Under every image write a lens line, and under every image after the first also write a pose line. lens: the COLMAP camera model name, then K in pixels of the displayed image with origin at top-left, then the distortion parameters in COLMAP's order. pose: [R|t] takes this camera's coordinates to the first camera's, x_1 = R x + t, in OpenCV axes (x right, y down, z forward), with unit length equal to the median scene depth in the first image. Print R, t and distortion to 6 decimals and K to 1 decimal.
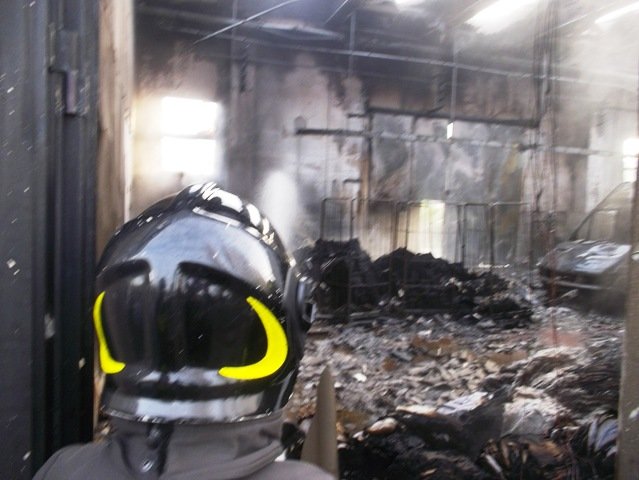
lens RADIAL K [[533.0, 0, 319.7], [0, 533.0, 237.9], [0, 0, 1]] dist [-0.010141, -0.000581]
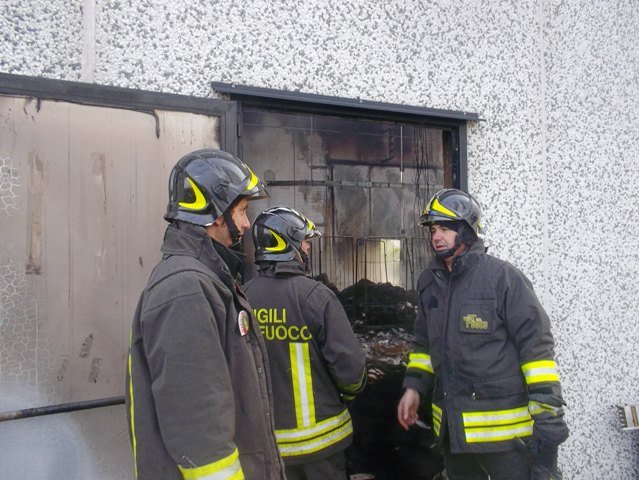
lens RADIAL K [[544.7, 0, 318.4], [0, 544.7, 244.8], [0, 0, 1]] dist [-0.042282, 0.035305]
pose [[0.997002, -0.046907, 0.061532, -0.010717], [0.051575, 0.995727, -0.076602, 0.023041], [-0.057676, 0.079546, 0.995161, -0.138607]]
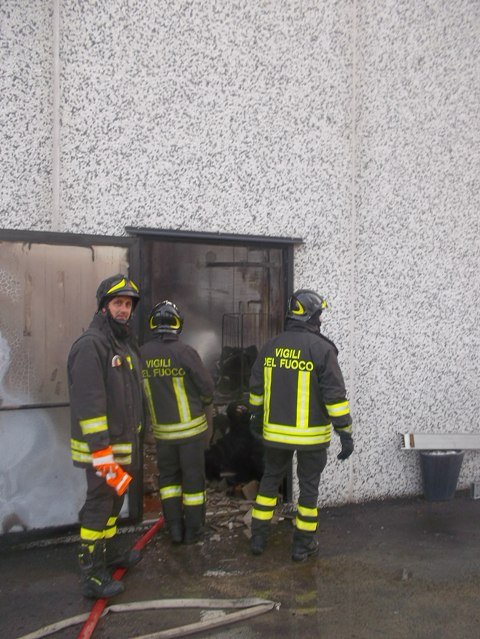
lens RADIAL K [[544.7, 0, 247.2], [0, 544.7, 338.2], [0, 0, 1]] dist [-0.042282, 0.035305]
pose [[0.999528, -0.029715, 0.007780, 0.034193], [0.030023, 0.998618, -0.043137, 0.032965], [-0.006488, 0.043351, 0.999039, -0.273191]]
